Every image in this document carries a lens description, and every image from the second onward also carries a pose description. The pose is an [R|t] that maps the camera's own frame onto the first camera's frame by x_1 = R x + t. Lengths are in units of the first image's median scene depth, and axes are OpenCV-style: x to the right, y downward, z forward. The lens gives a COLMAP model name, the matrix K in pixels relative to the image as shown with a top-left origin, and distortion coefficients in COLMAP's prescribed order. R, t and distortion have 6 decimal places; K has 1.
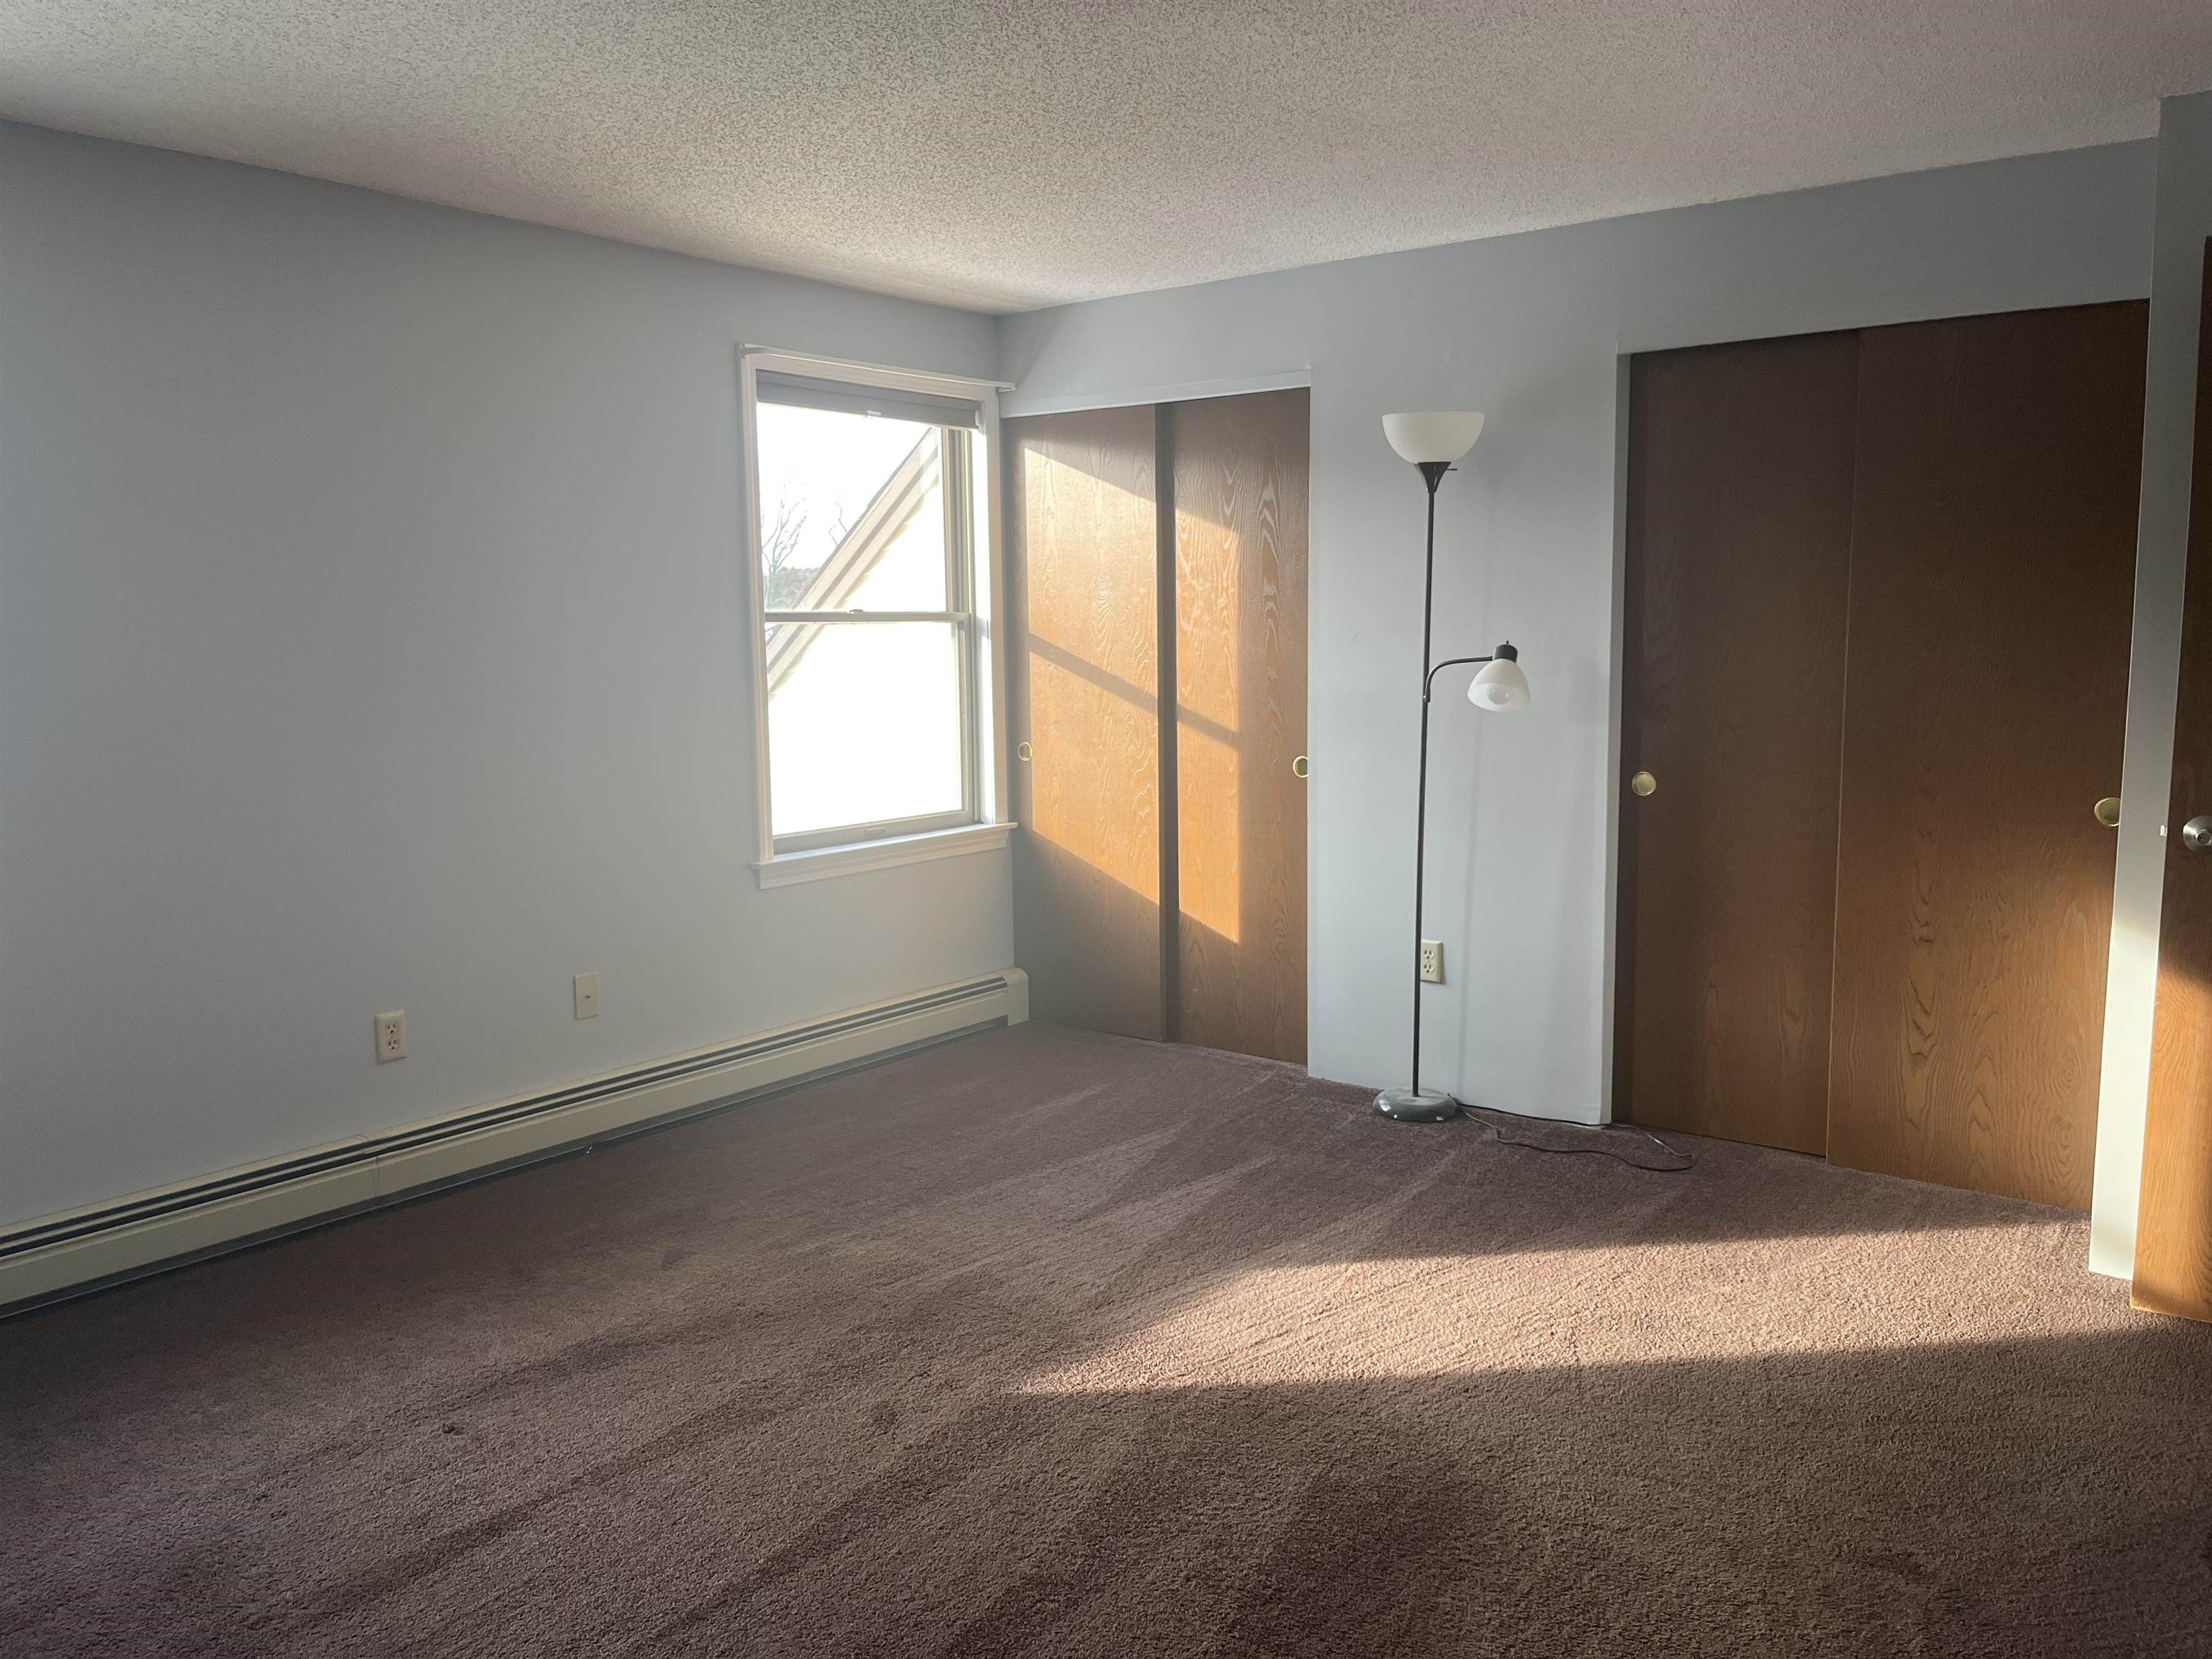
lens RADIAL K [[1673.7, 0, 1090.2], [0, 1673.7, 824.4], [0, 0, 1]] dist [0.025621, -0.018547]
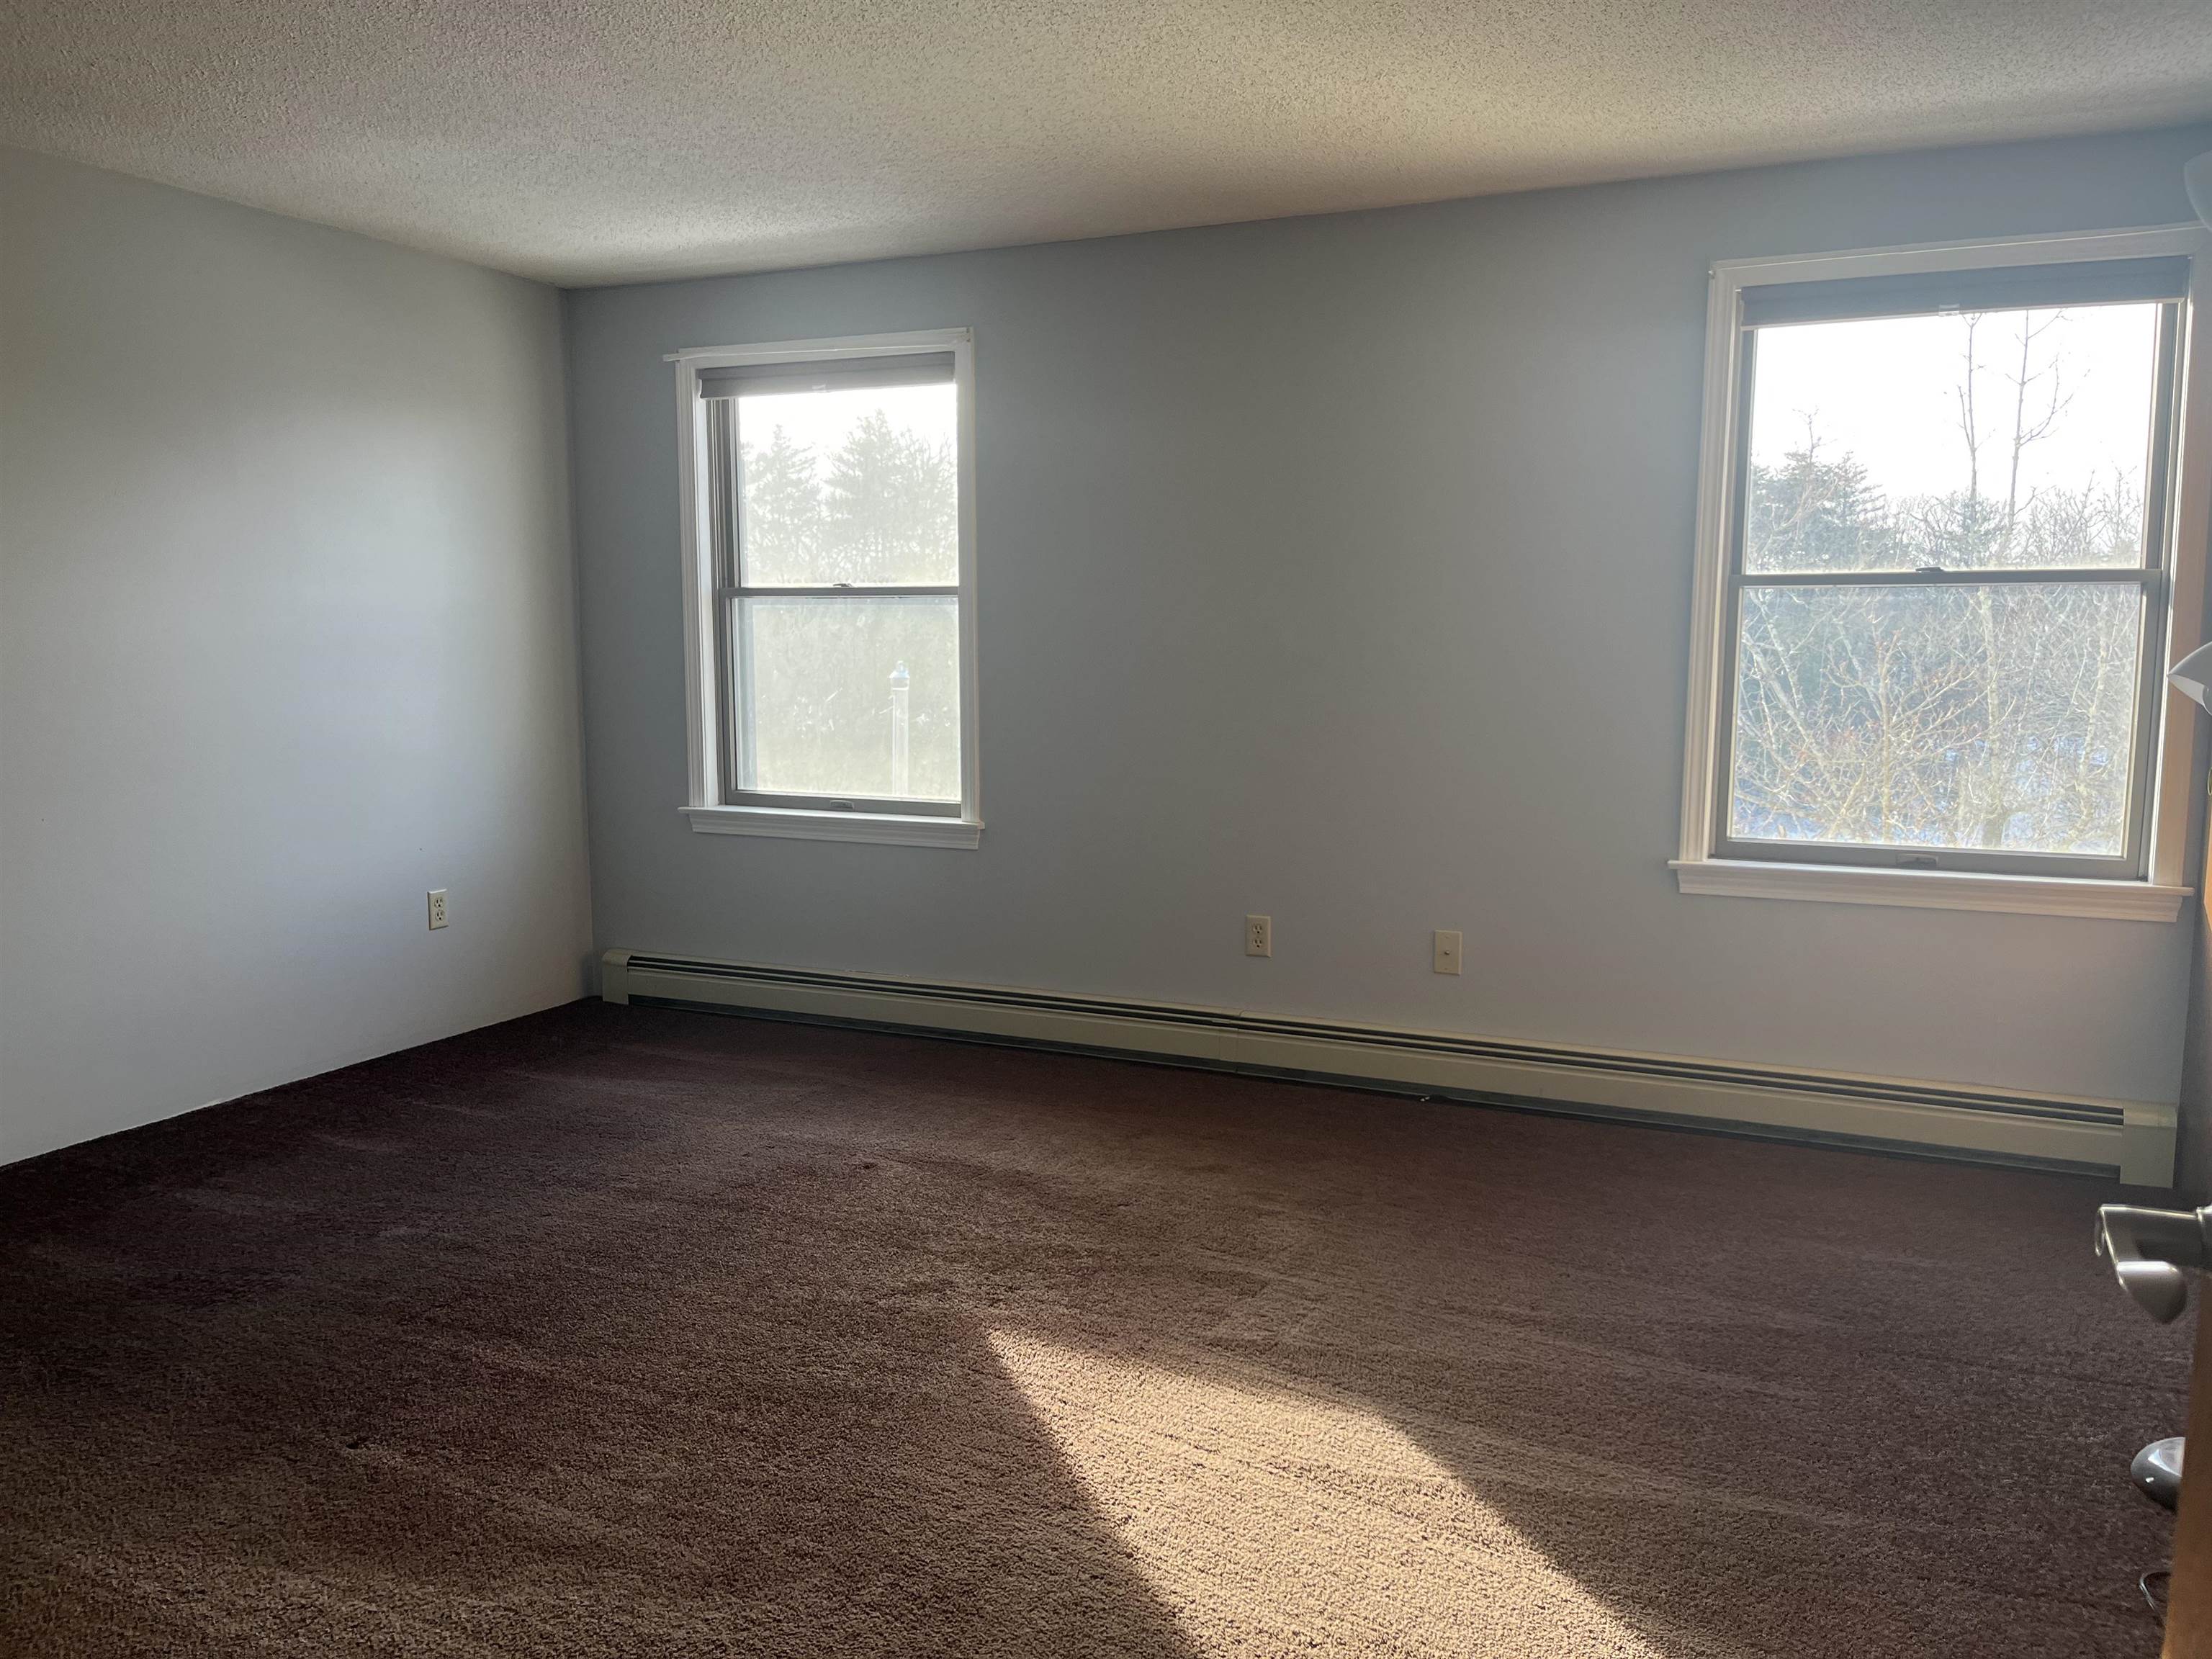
lens RADIAL K [[1673.7, 0, 1095.9], [0, 1673.7, 831.7], [0, 0, 1]] dist [0.025621, -0.018547]
pose [[0.237681, 0.133412, -0.962138, 0.646172], [-0.119153, 0.987047, 0.107431, -0.056846], [0.964007, 0.089108, 0.250499, 0.545529]]
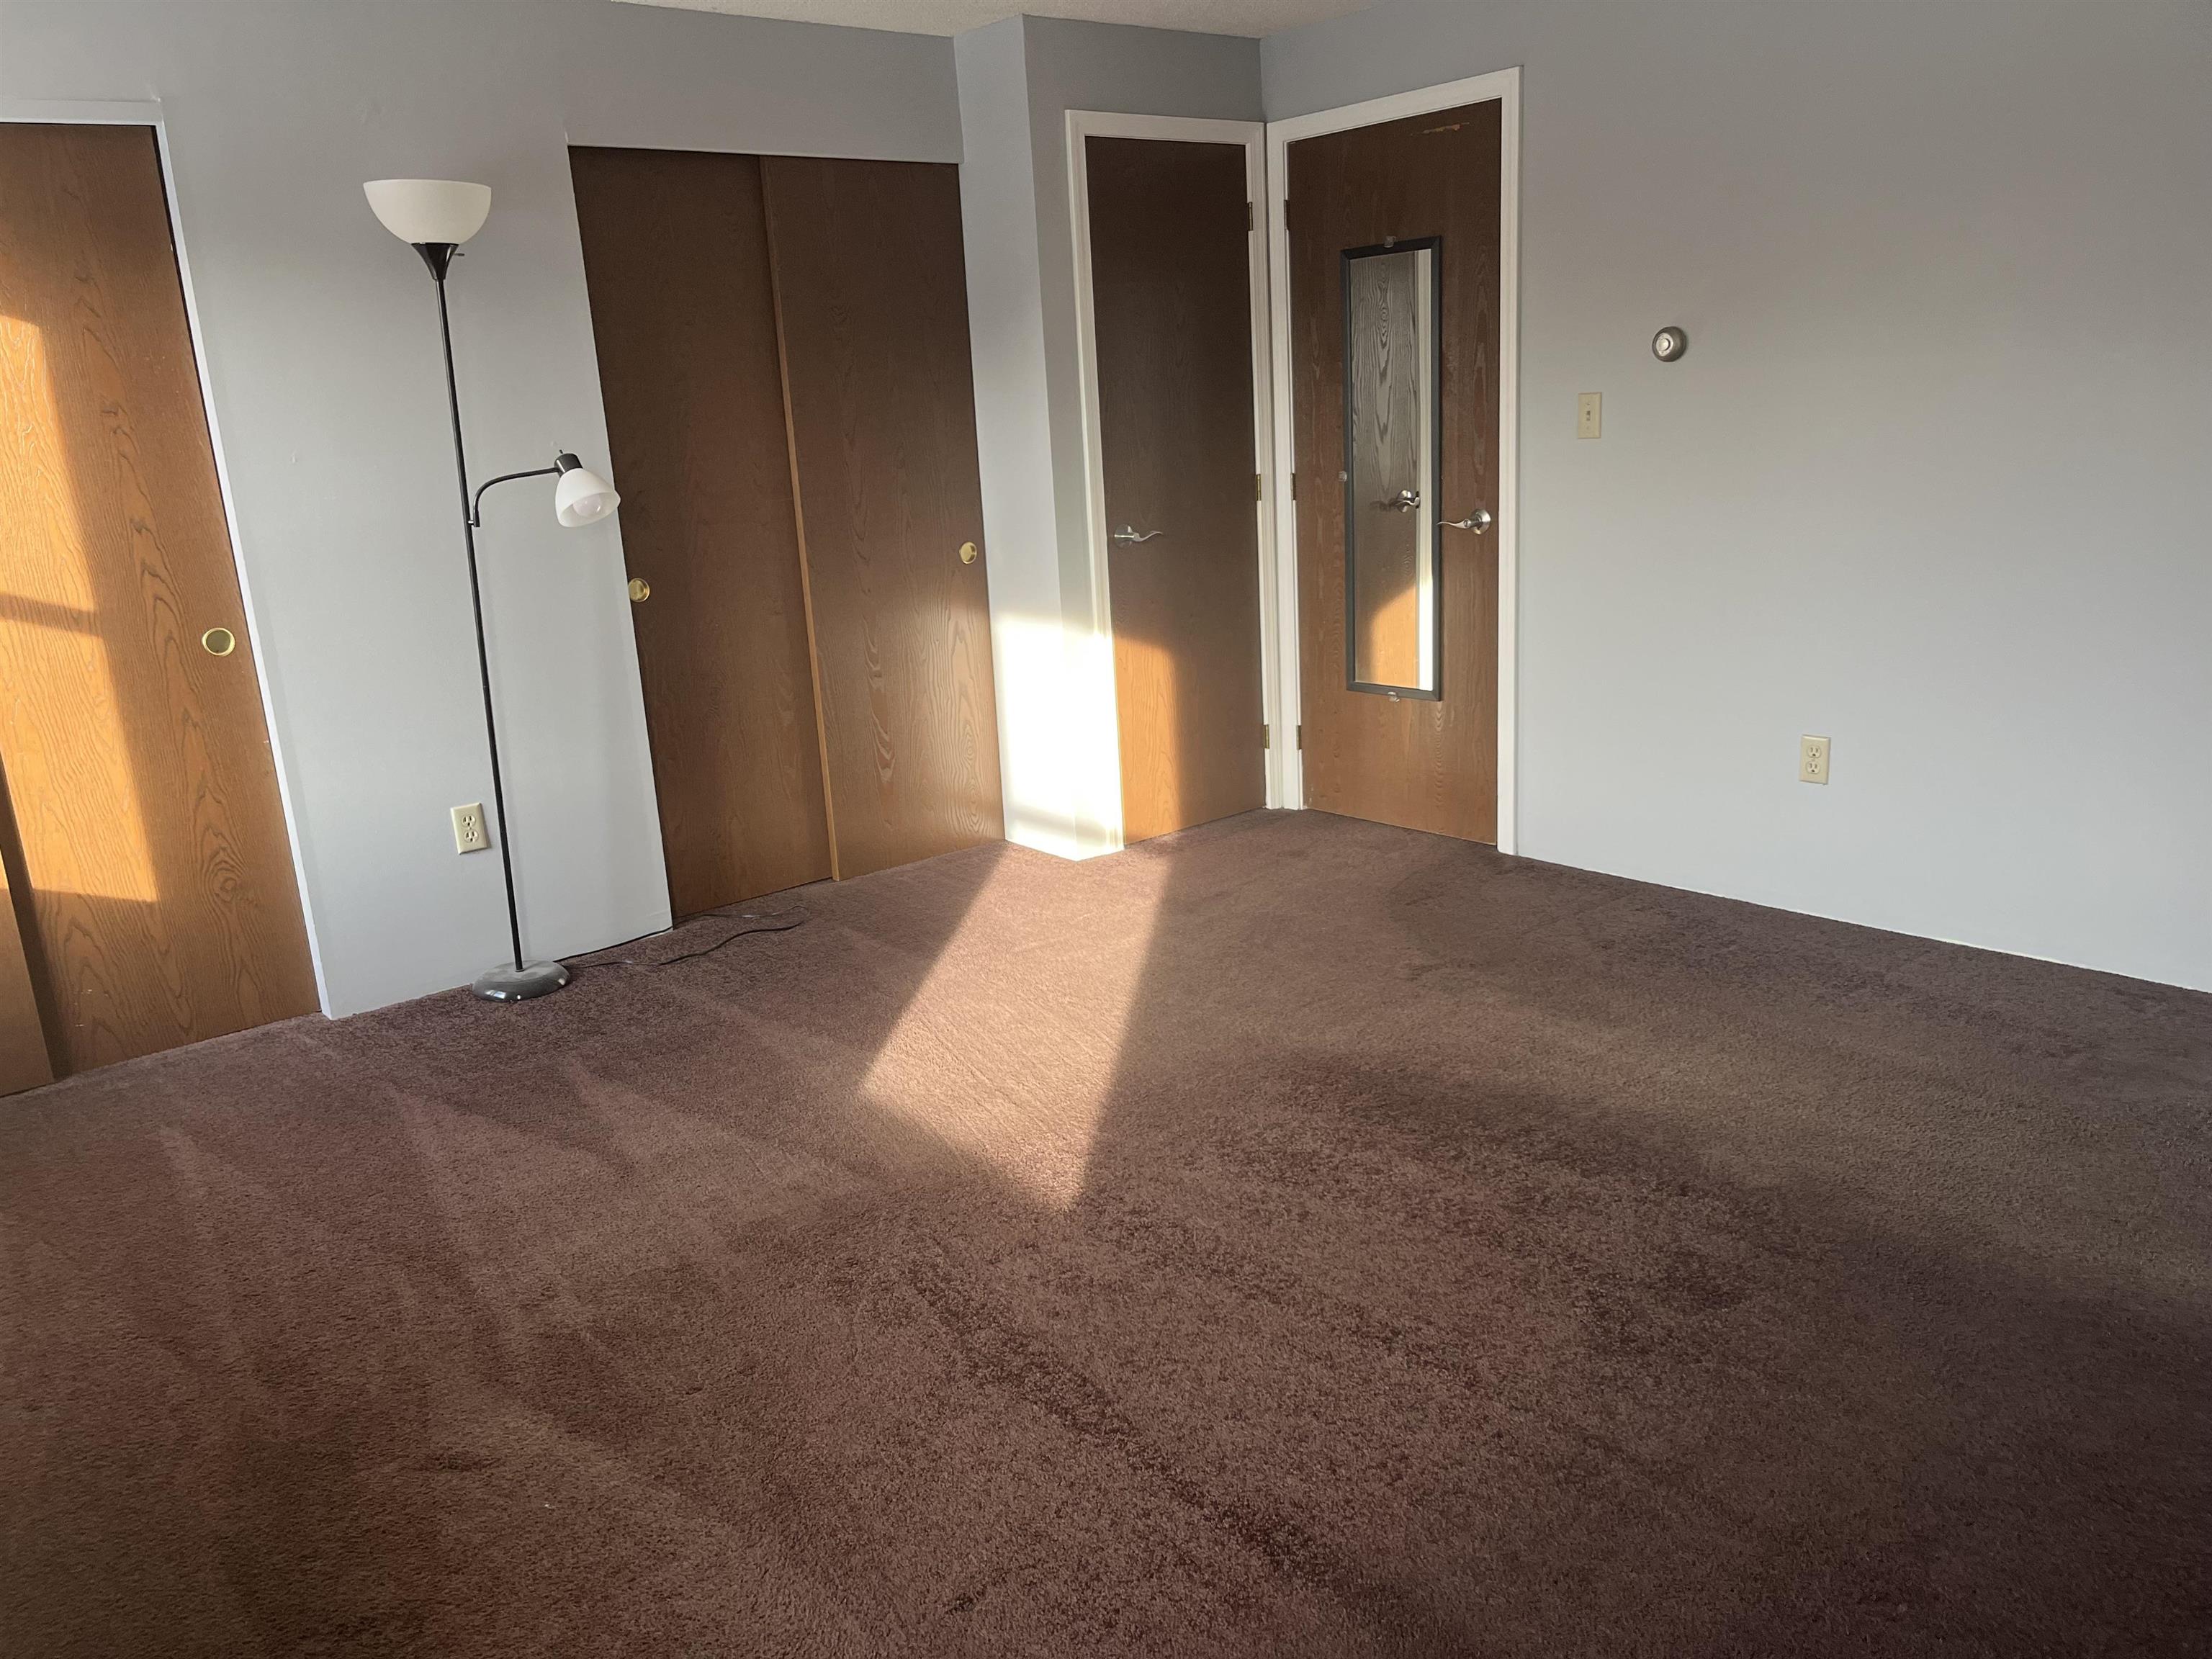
lens RADIAL K [[1673.7, 0, 1116.0], [0, 1673.7, 837.8], [0, 0, 1]] dist [0.025621, -0.018547]
pose [[0.215373, -0.252214, 0.943399, -0.624009], [0.179512, 0.959834, 0.215626, -0.048621], [-0.959891, 0.122911, 0.251998, 0.494568]]
